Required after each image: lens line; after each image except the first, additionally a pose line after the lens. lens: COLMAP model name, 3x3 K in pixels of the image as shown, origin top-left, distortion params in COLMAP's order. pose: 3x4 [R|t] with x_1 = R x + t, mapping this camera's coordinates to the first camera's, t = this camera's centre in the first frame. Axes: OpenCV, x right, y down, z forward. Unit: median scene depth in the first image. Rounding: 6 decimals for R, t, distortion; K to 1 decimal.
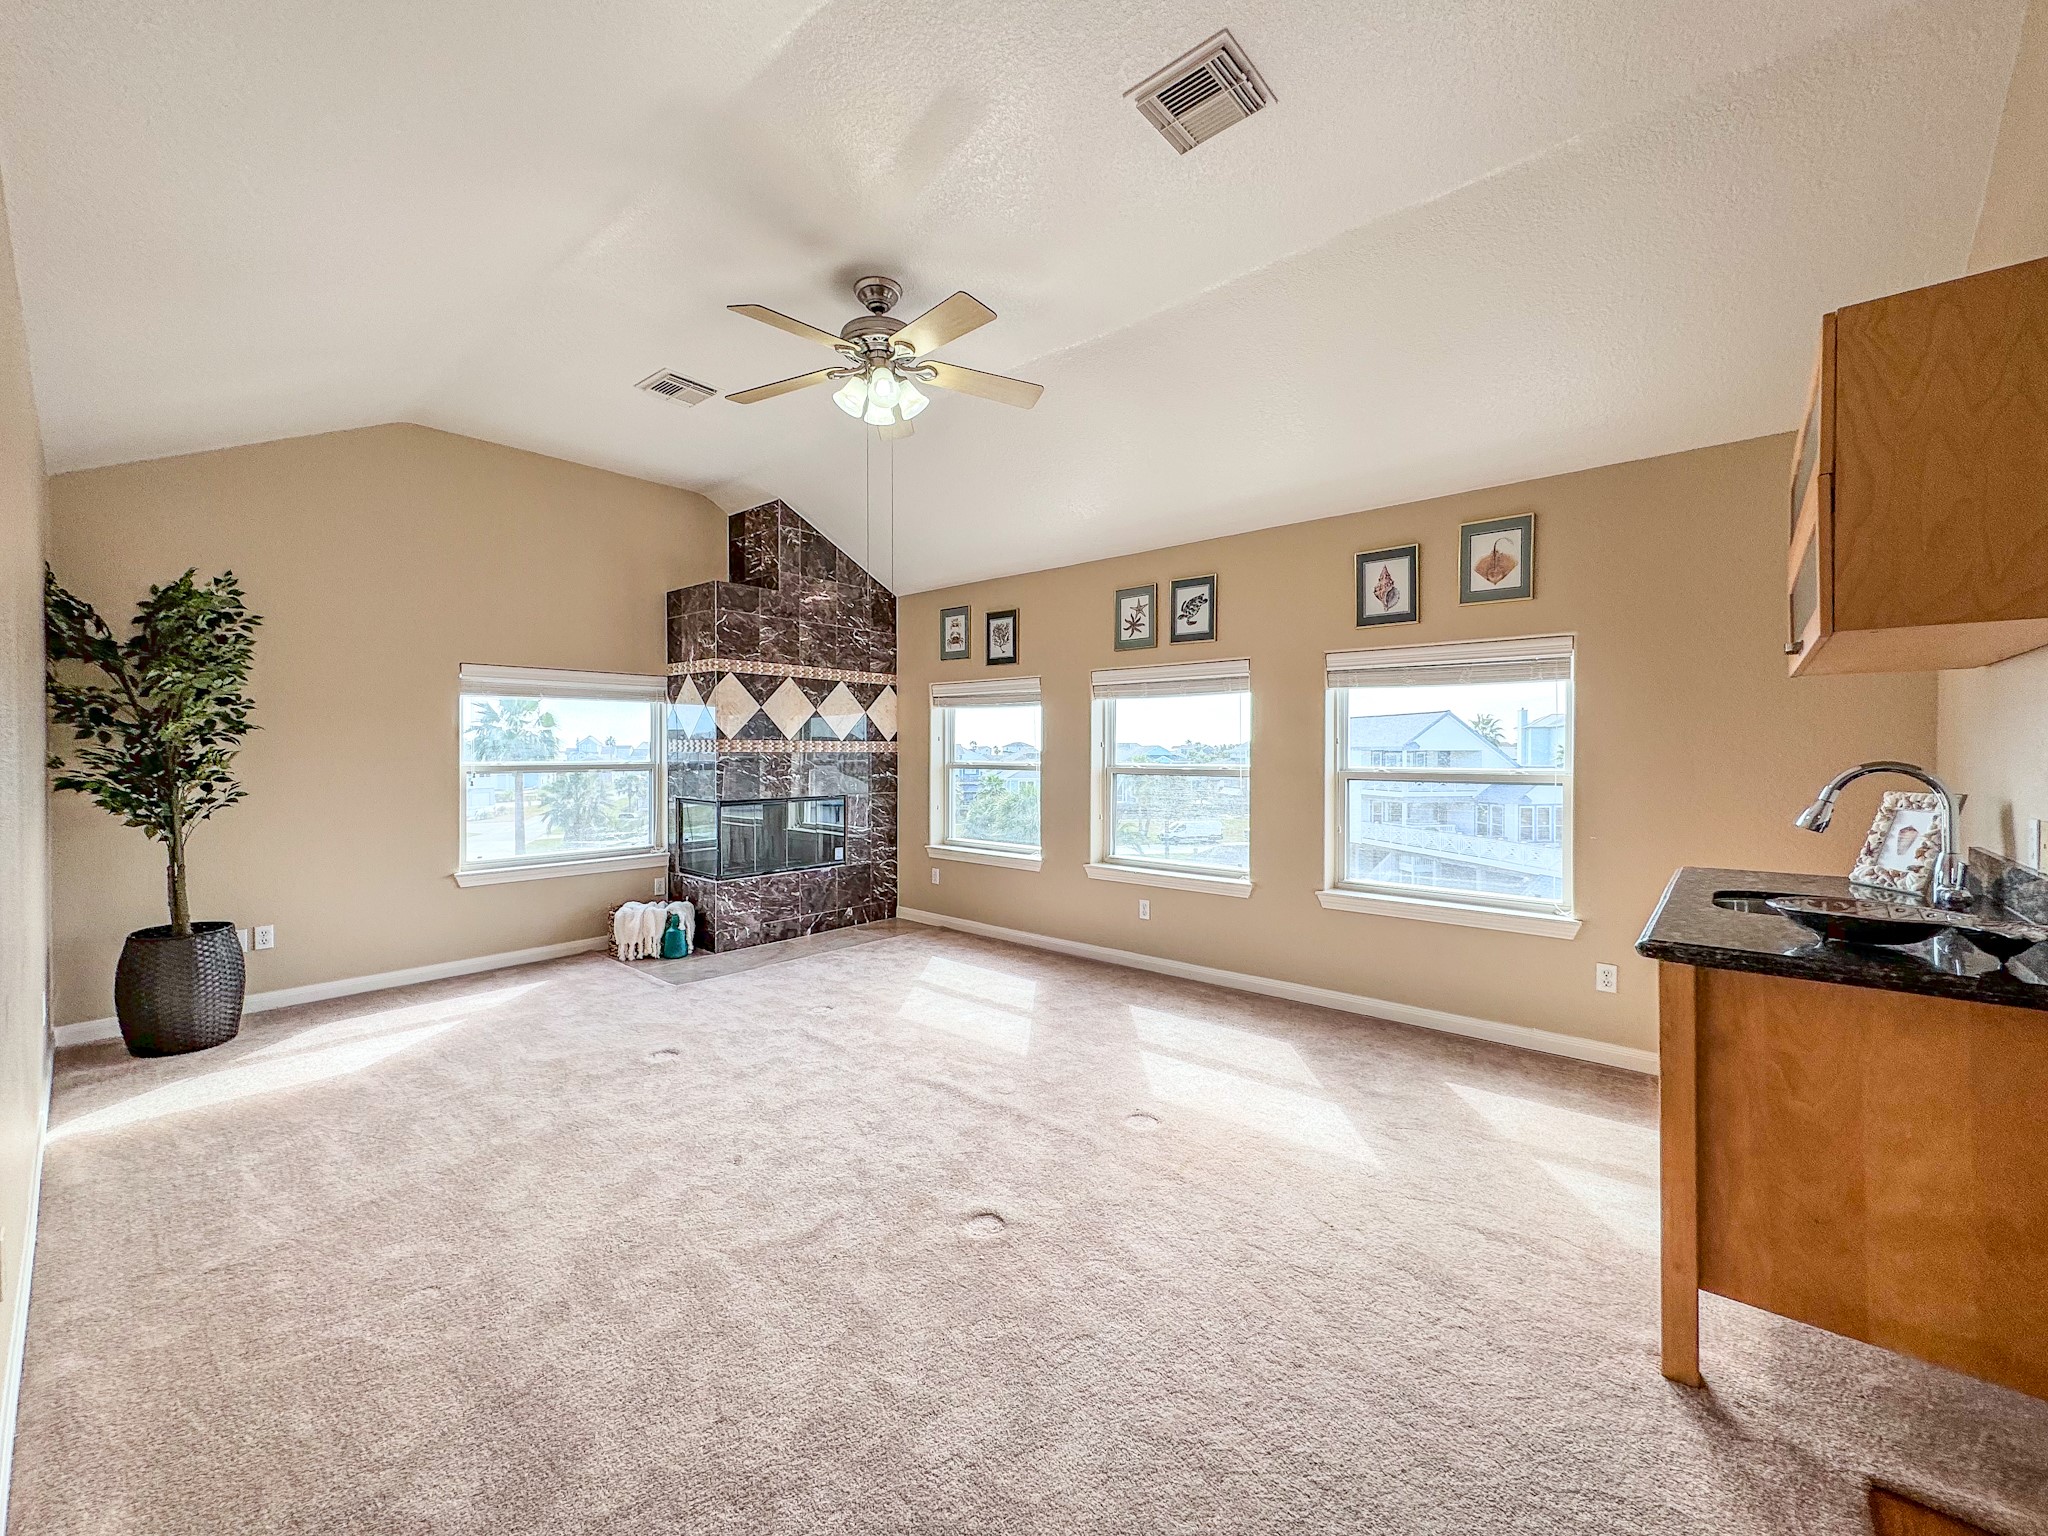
lens RADIAL K [[830.9, 0, 1018.9], [0, 830.9, 720.9], [0, 0, 1]] dist [0.000035, 0.000046]
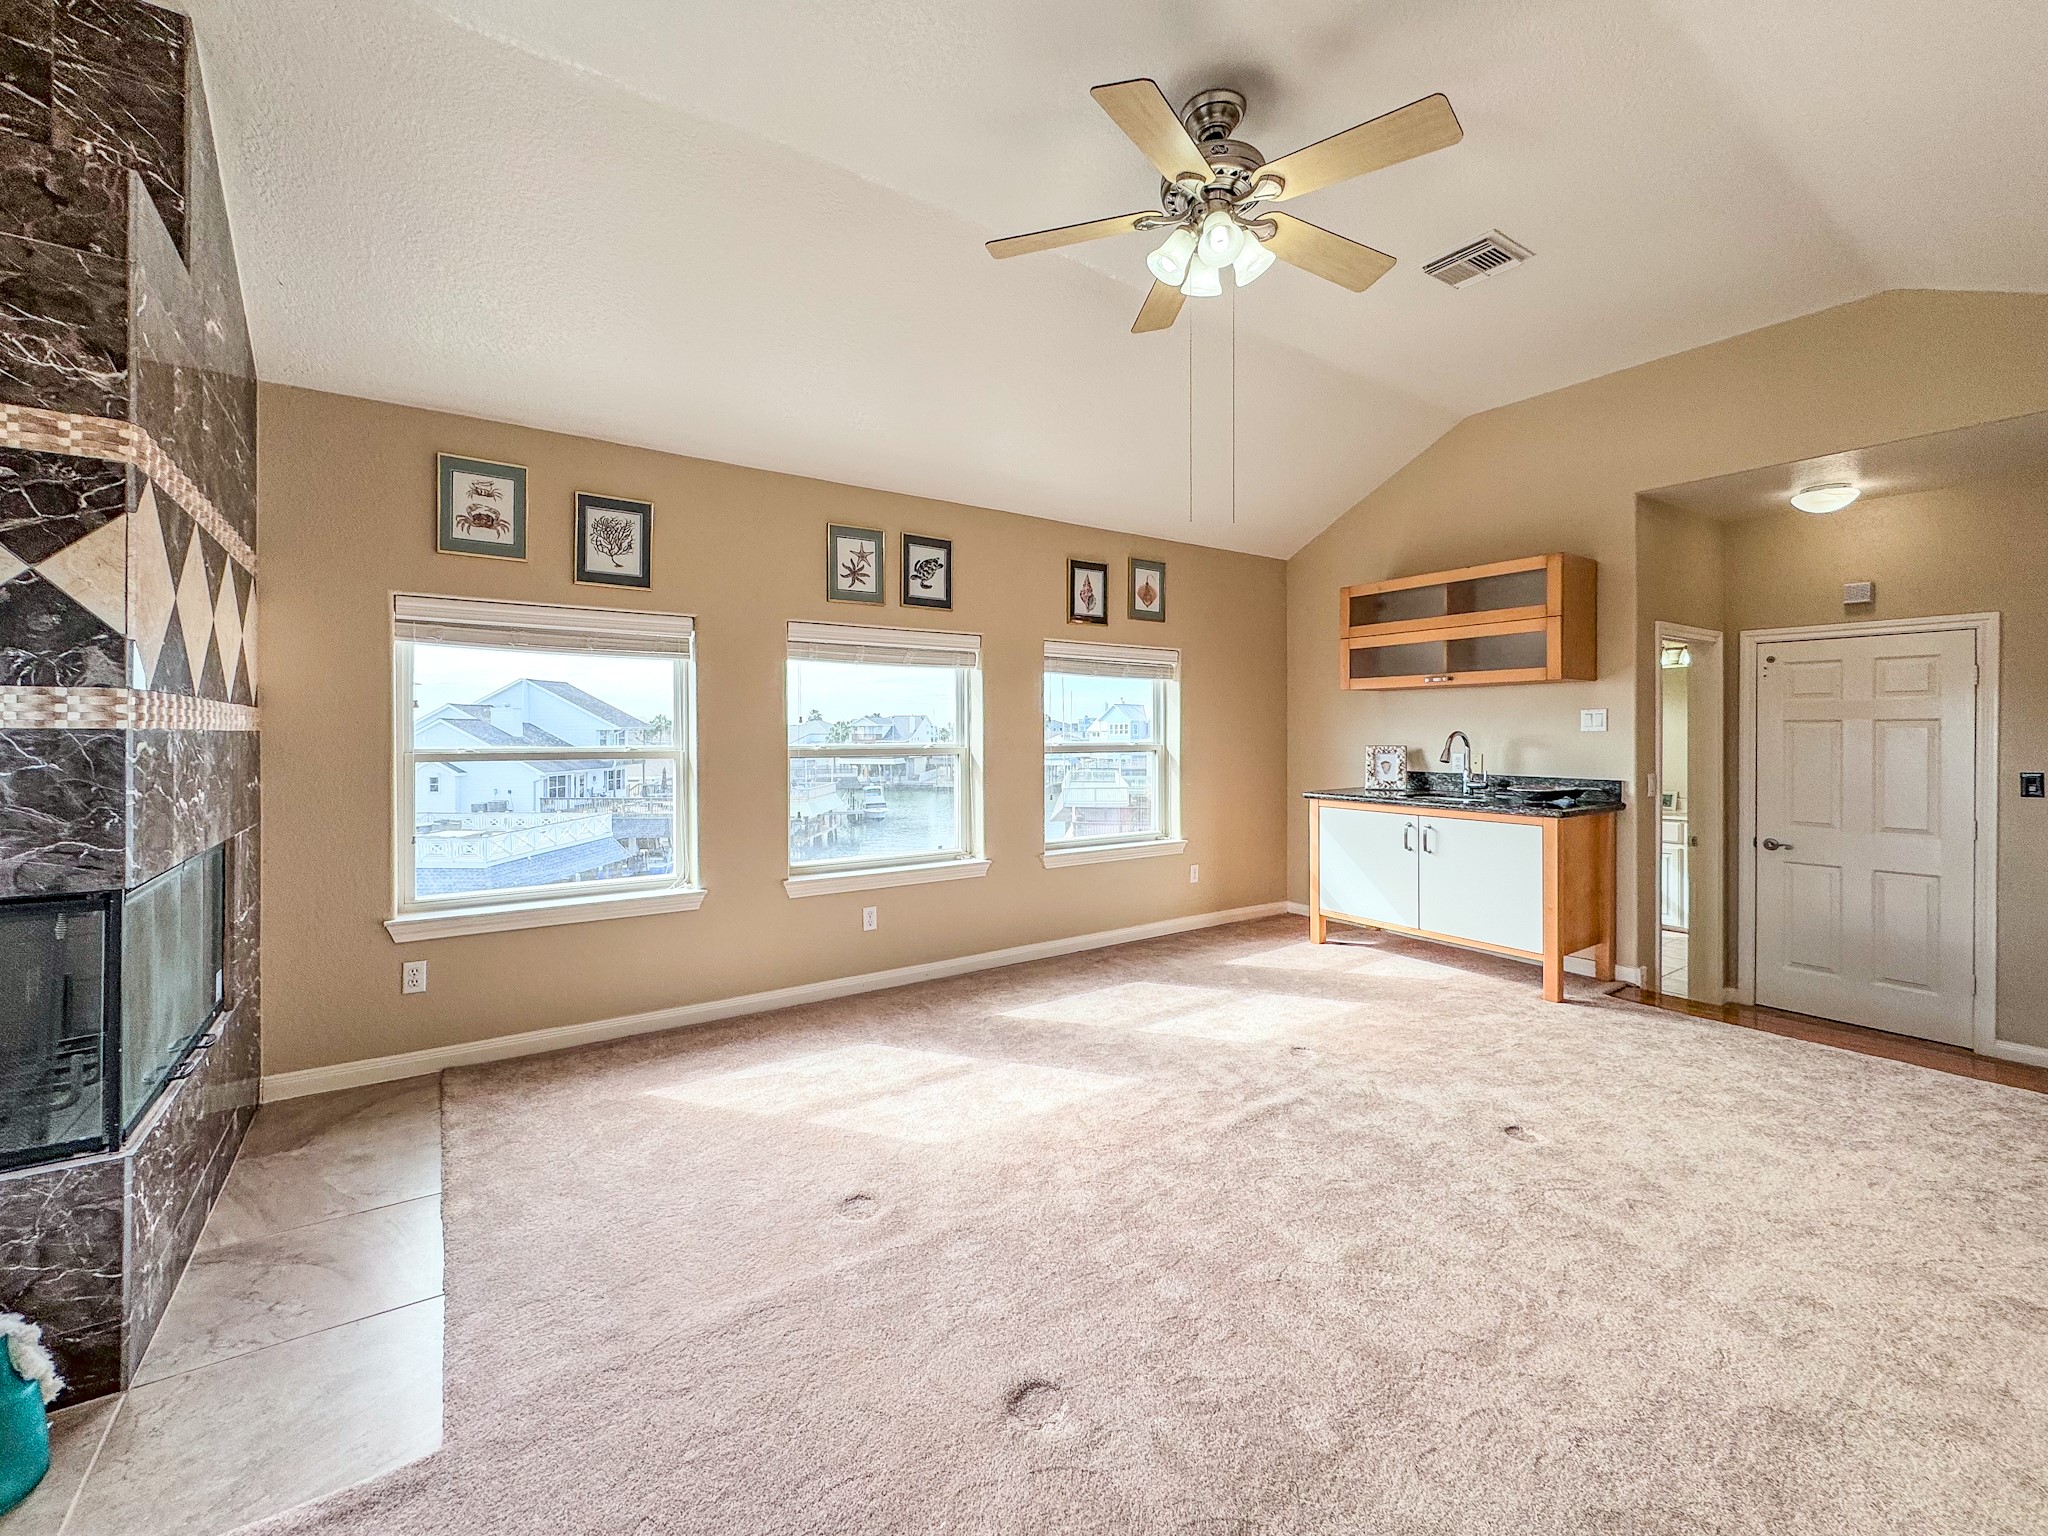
lens RADIAL K [[850.4, 0, 1011.3], [0, 850.4, 700.1], [0, 0, 1]] dist [0.001311, 0.000206]
pose [[0.246082, 0.032440, 0.968706, -0.654635], [-0.034445, 0.999101, -0.024708, 0.025133], [-0.968637, -0.027287, 0.246978, 0.669665]]
